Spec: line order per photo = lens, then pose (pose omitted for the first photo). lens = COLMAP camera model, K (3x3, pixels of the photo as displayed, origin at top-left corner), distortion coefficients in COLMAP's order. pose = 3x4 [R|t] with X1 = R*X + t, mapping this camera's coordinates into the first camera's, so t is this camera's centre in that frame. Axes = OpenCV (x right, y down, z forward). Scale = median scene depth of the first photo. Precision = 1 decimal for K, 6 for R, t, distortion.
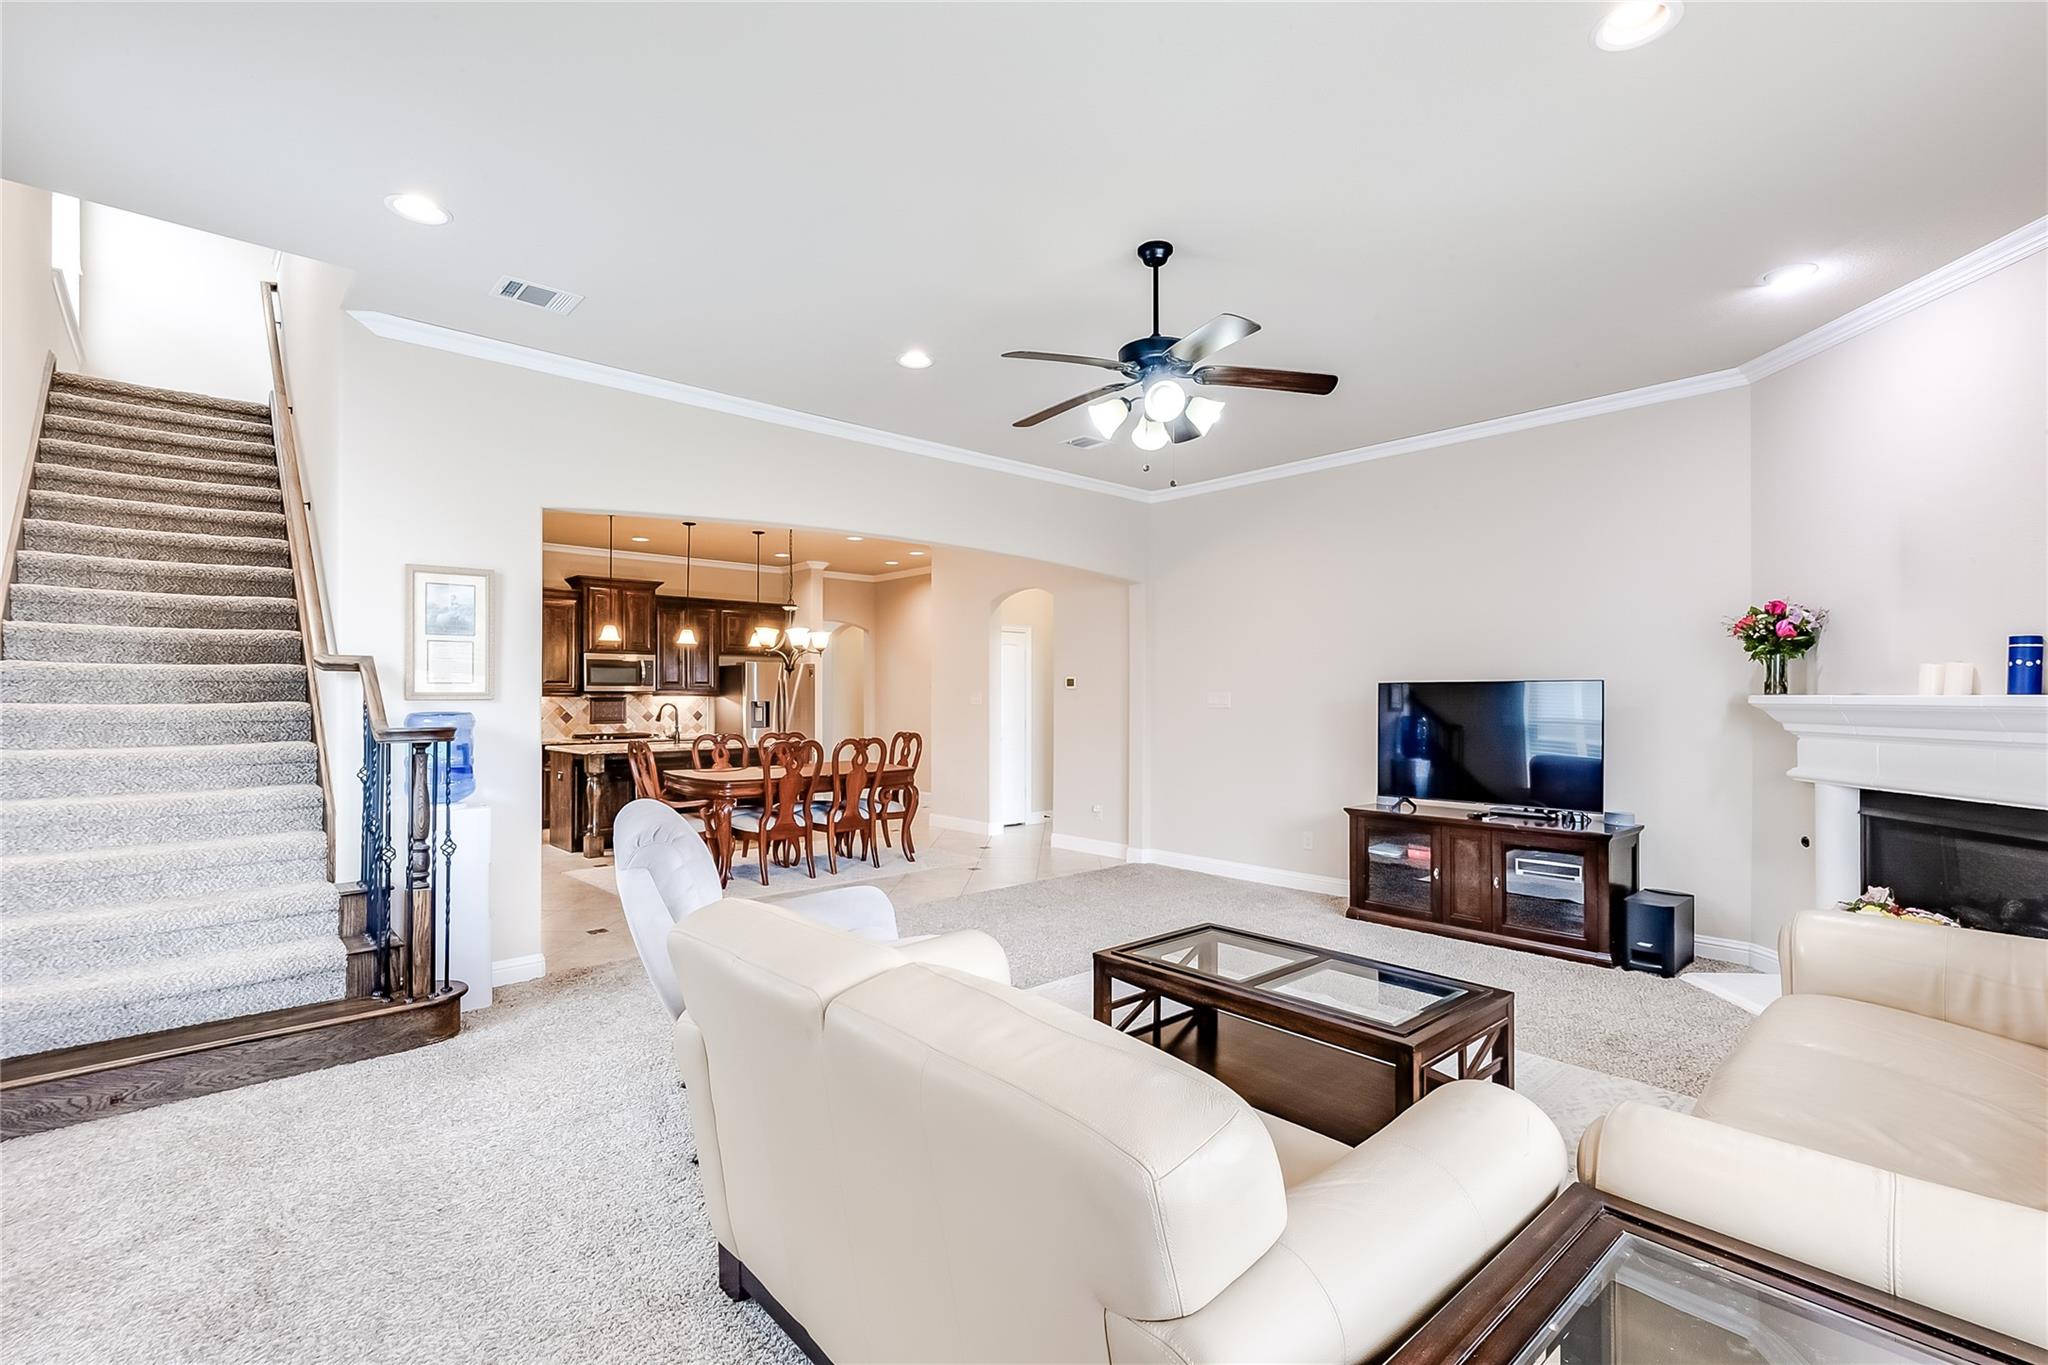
lens RADIAL K [[922.6, 0, 1020.7], [0, 922.6, 689.6], [0, 0, 1]] dist [0.004769, -0.001128]
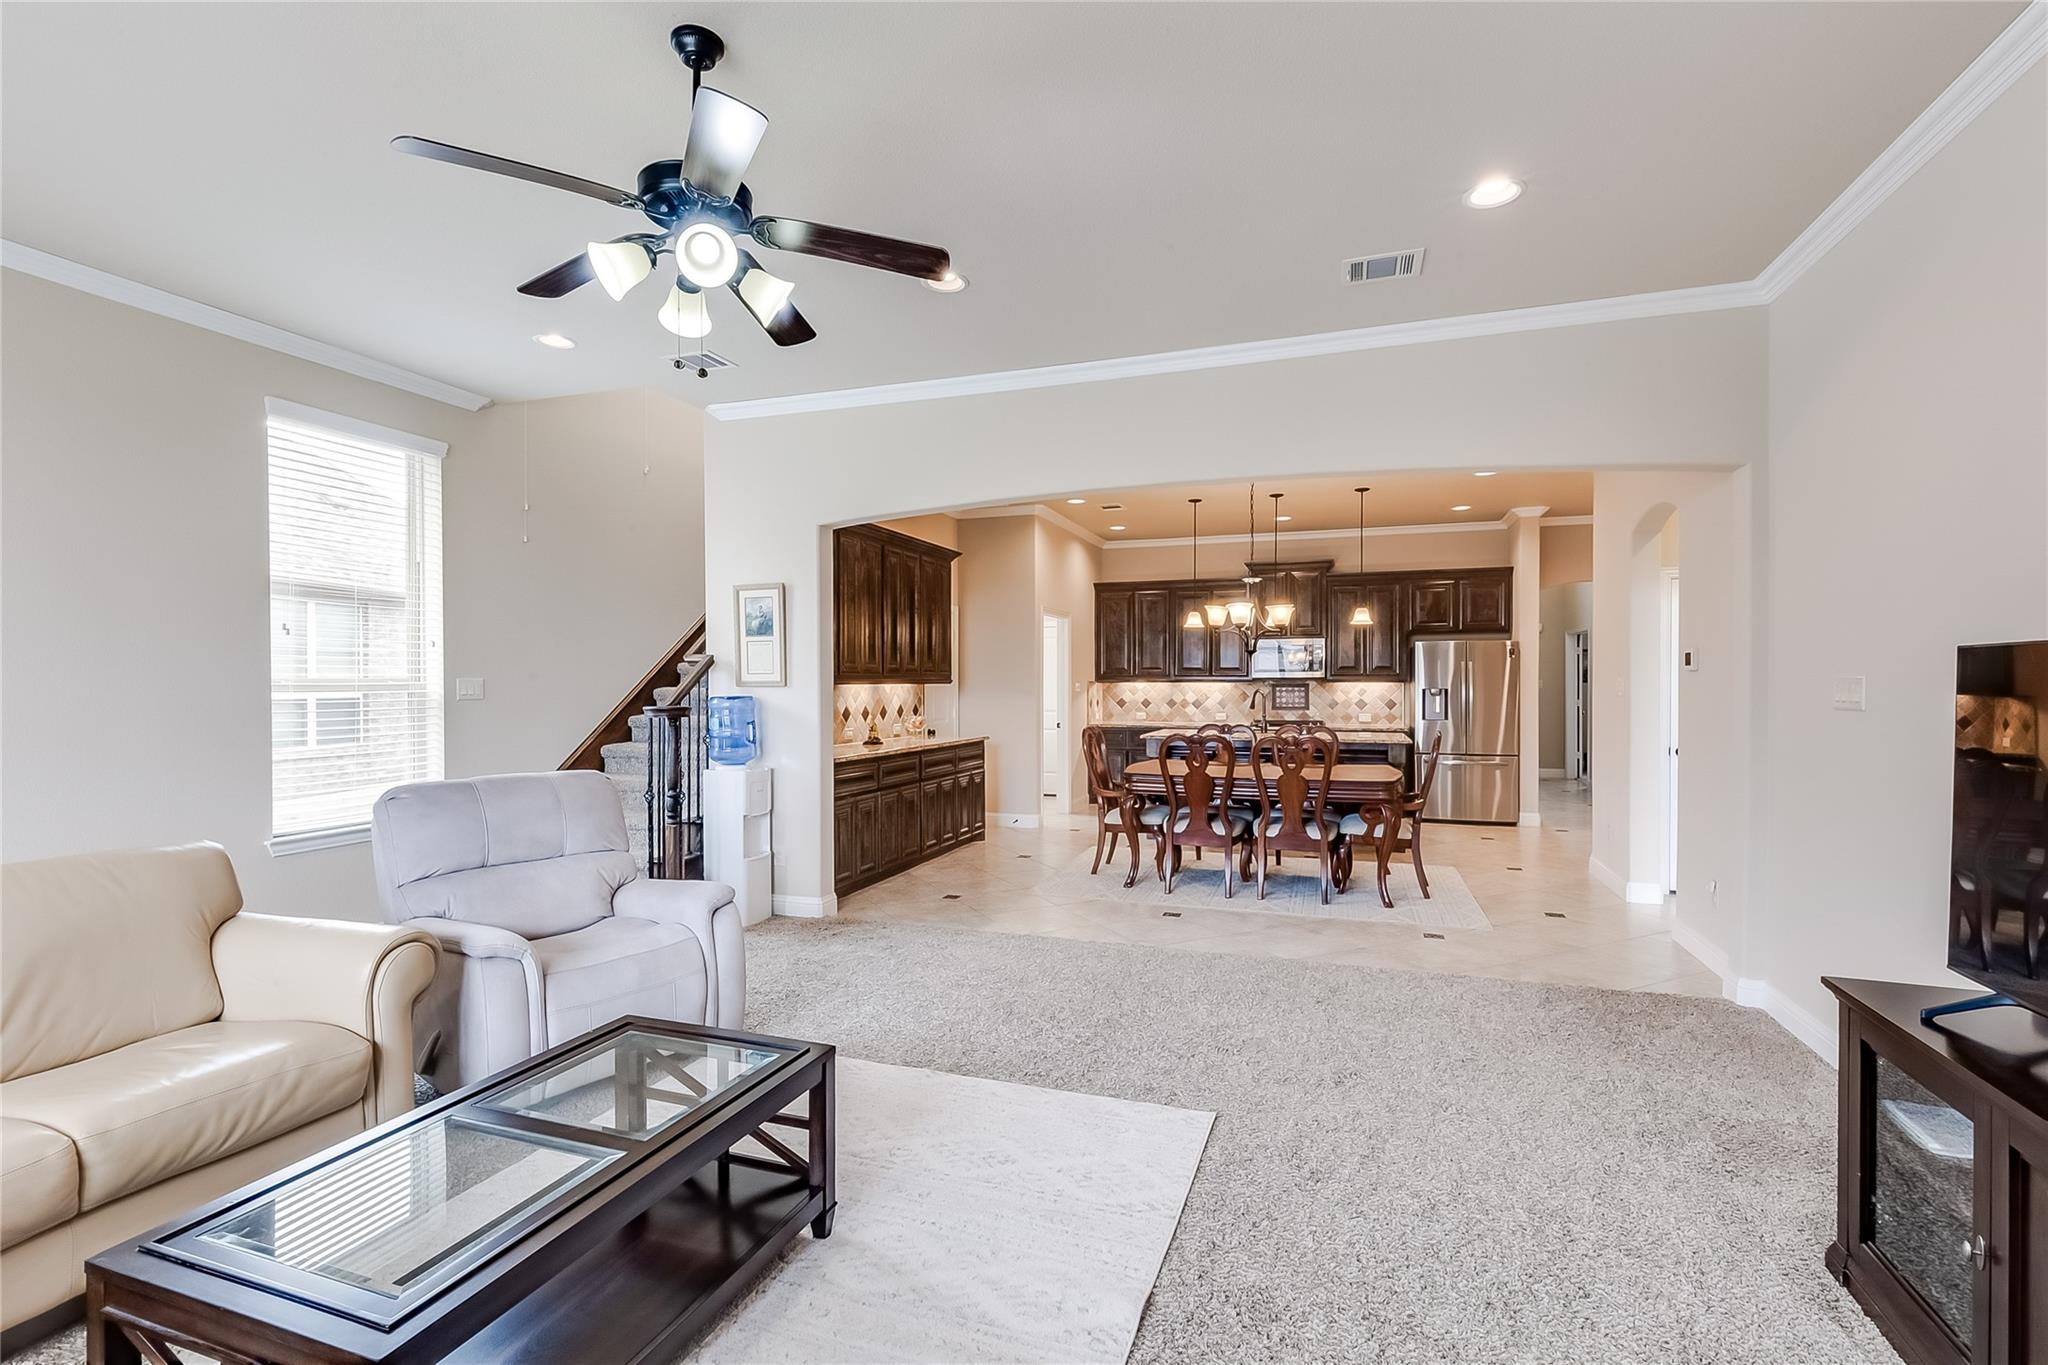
lens RADIAL K [[922.6, 0, 1026.2], [0, 922.6, 693.2], [0, 0, 1]] dist [0.004769, -0.001128]
pose [[0.474347, 0.011174, -0.880267, 0.367174], [0.006491, 0.999848, 0.016189, 0.001306], [0.880314, -0.013393, 0.474202, 0.371759]]
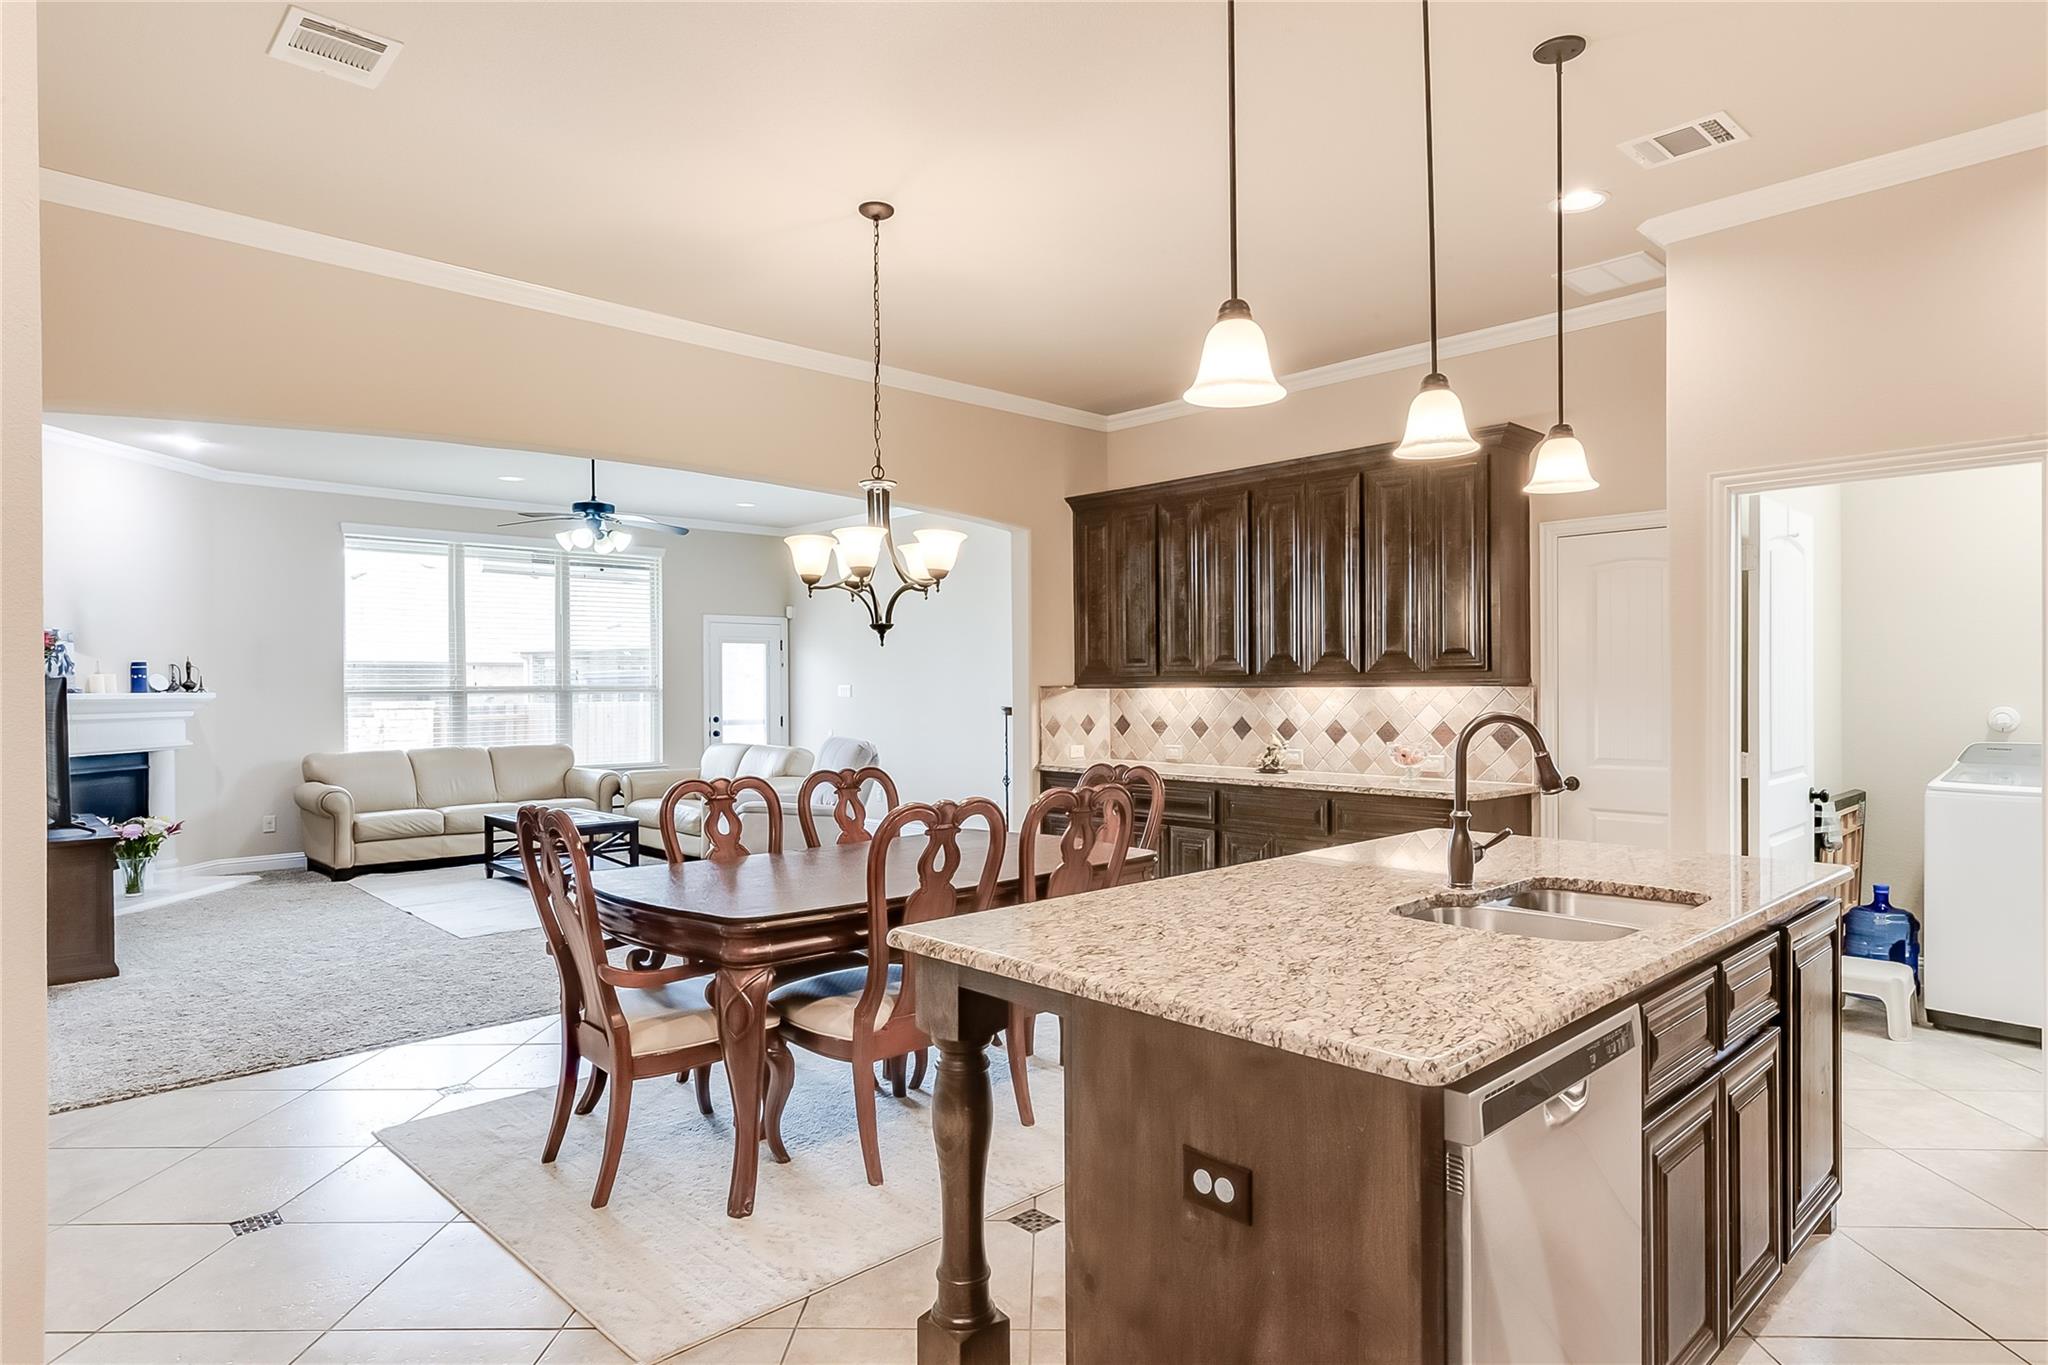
lens RADIAL K [[1162.3, 0, 1027.5], [0, 1162.3, 689.0], [0, 0, 1]] dist [0.016111, -0.001568]
pose [[-0.999639, 0.007756, -0.025738, -0.275644], [0.007866, 0.999960, -0.004169, 0.008909], [0.025705, -0.004370, -0.999660, 1.405757]]
